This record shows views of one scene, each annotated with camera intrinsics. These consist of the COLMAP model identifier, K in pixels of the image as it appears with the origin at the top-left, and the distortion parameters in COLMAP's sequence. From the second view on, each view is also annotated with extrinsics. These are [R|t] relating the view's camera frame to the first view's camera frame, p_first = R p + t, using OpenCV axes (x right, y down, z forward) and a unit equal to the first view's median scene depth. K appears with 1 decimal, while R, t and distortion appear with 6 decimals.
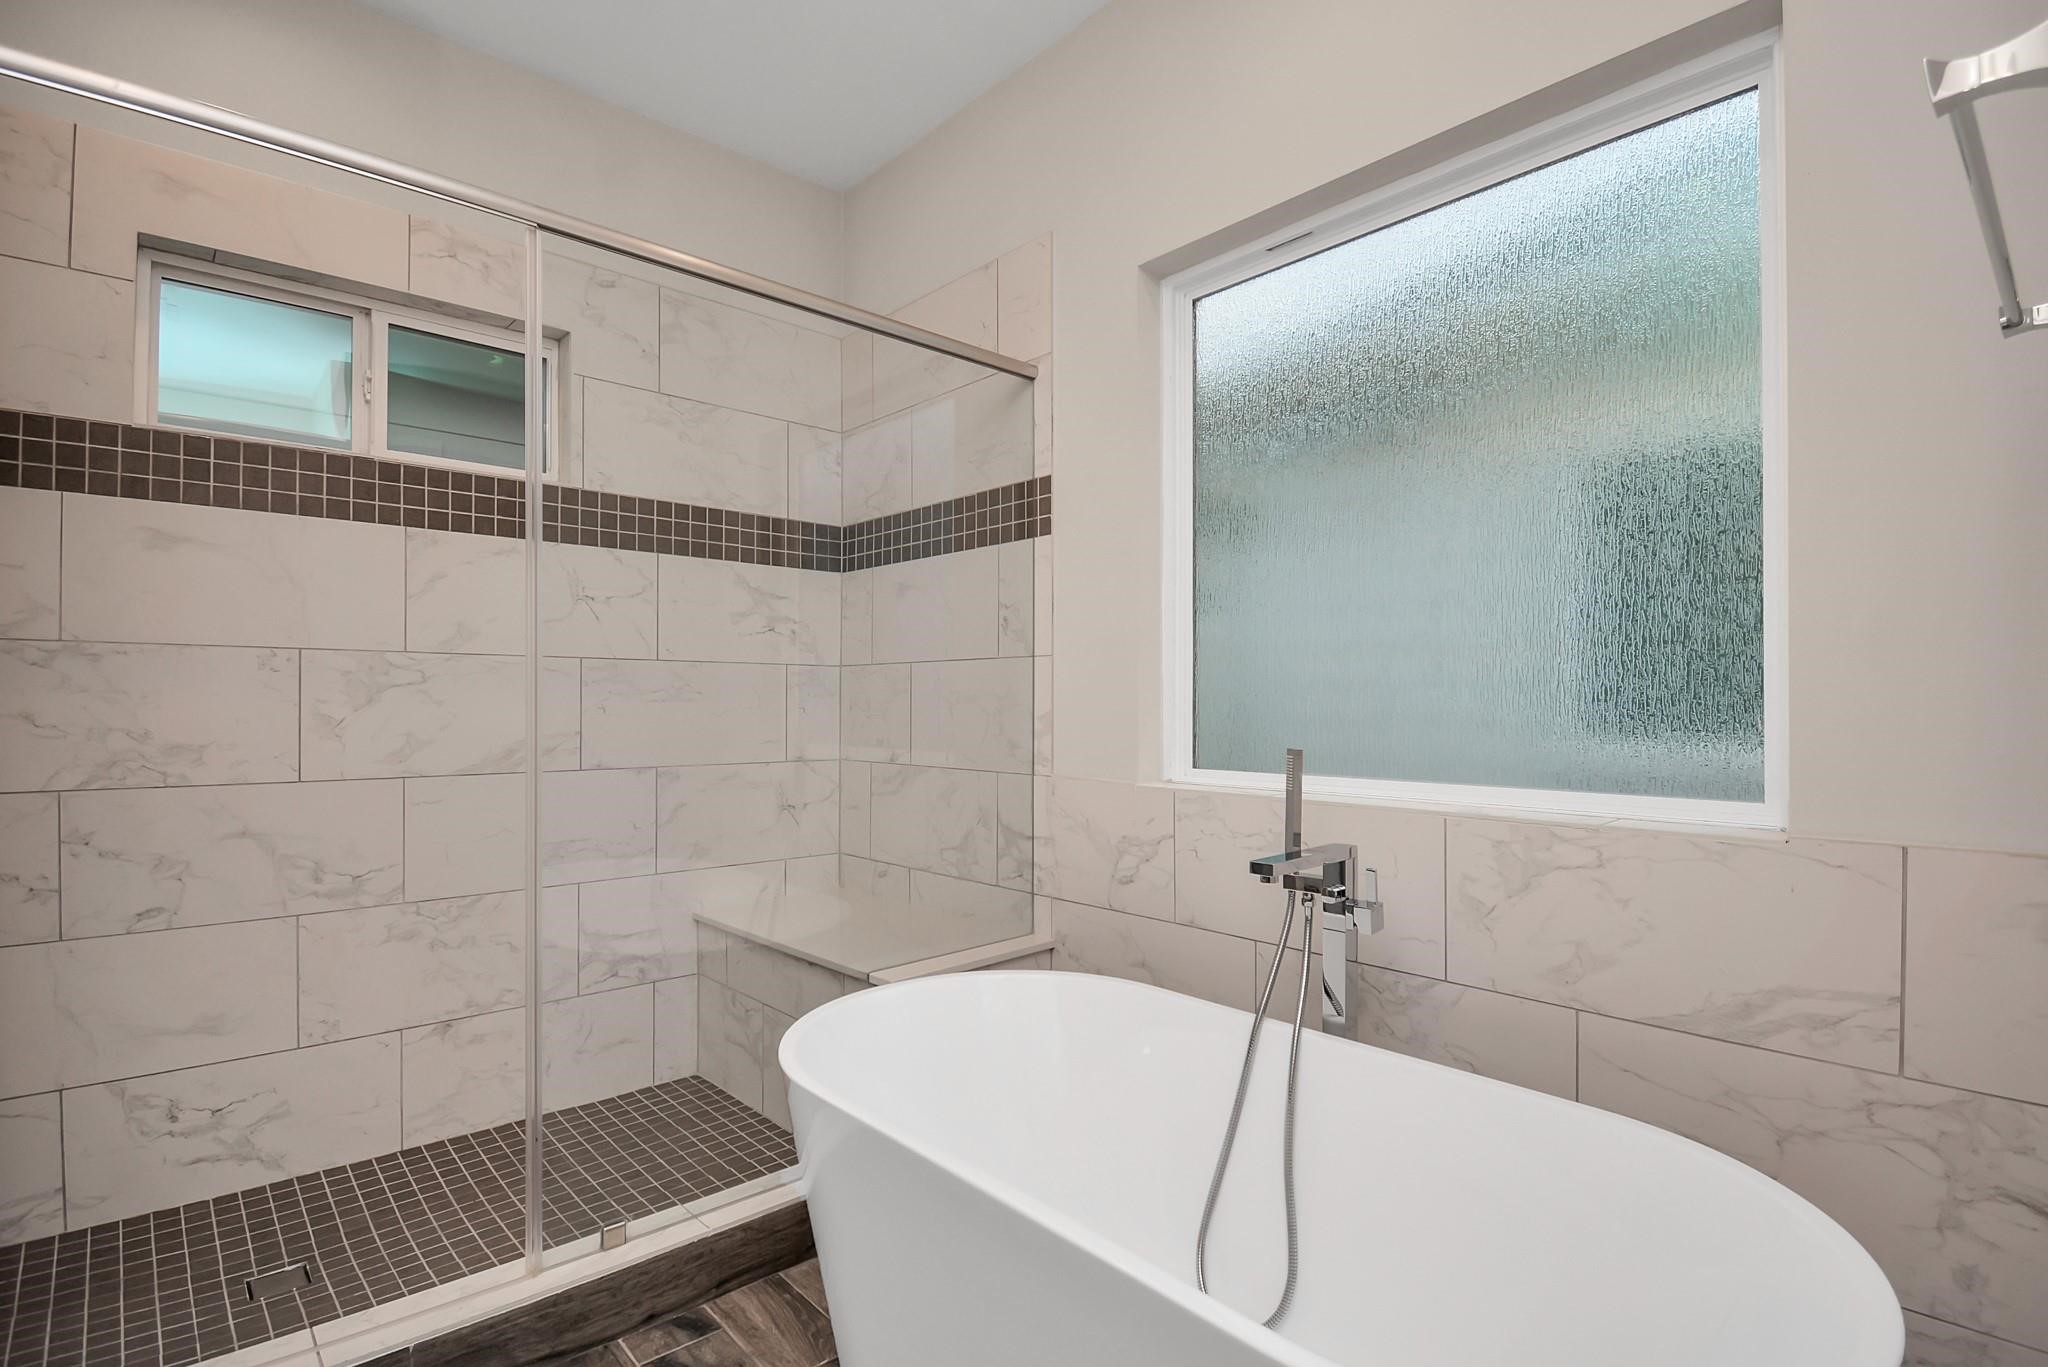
lens RADIAL K [[981.1, 0, 1030.4], [0, 981.1, 710.6], [0, 0, 1]] dist [0.018392, -0.025771]
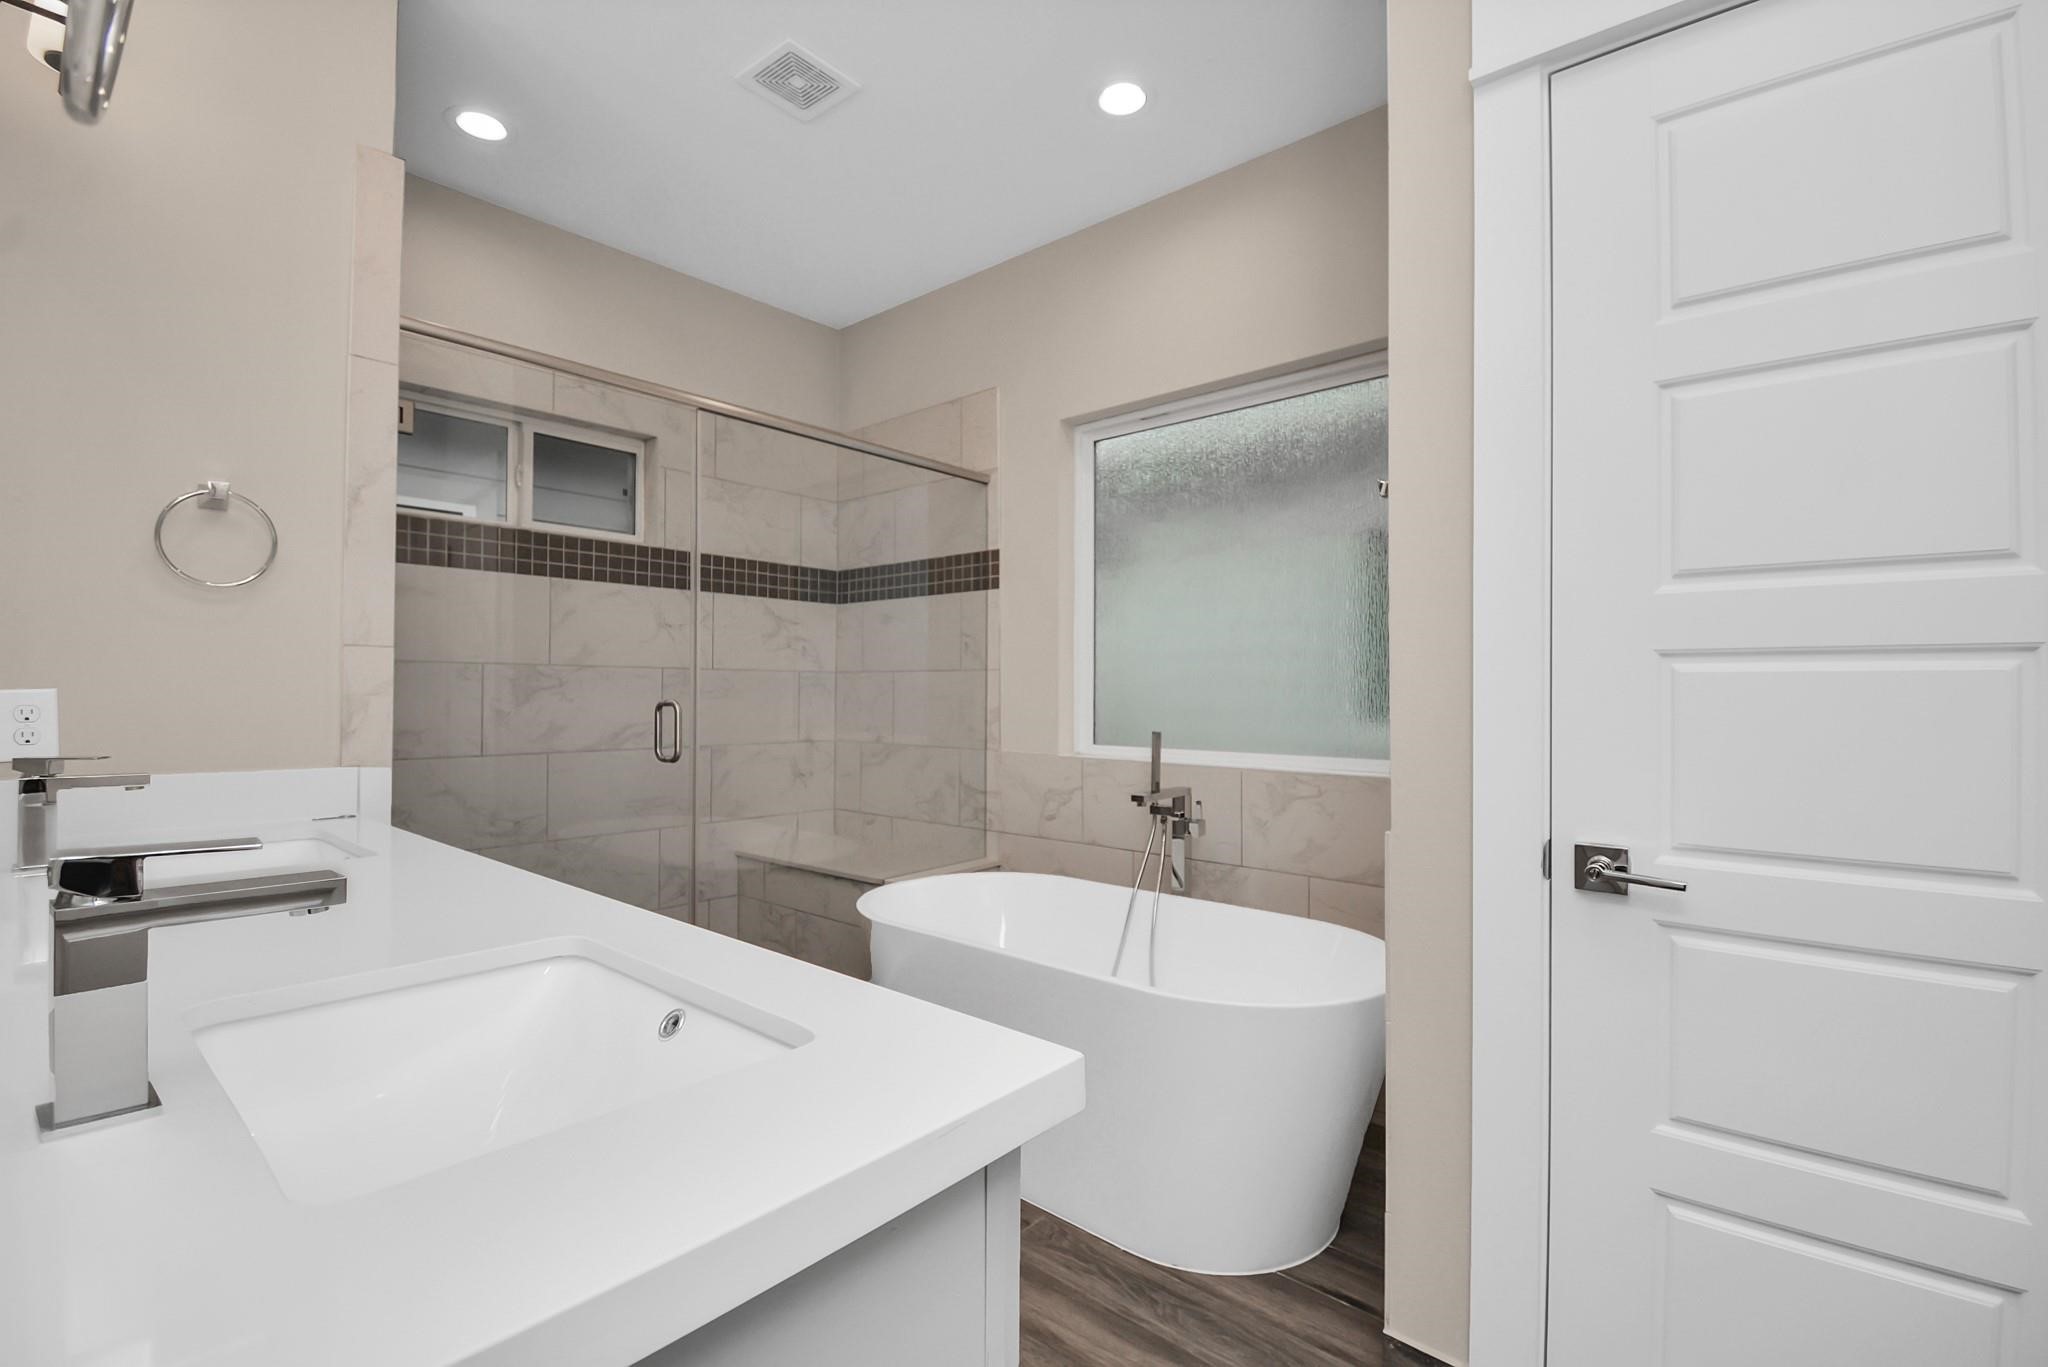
lens RADIAL K [[919.4, 0, 1025.7], [0, 919.4, 705.5], [0, 0, 1]] dist [0.010291, -0.022863]
pose [[0.993477, 0.002418, 0.114007, -0.097710], [-0.003410, 0.999958, 0.008505, -0.013911], [-0.113981, -0.008838, 0.993444, -0.393634]]
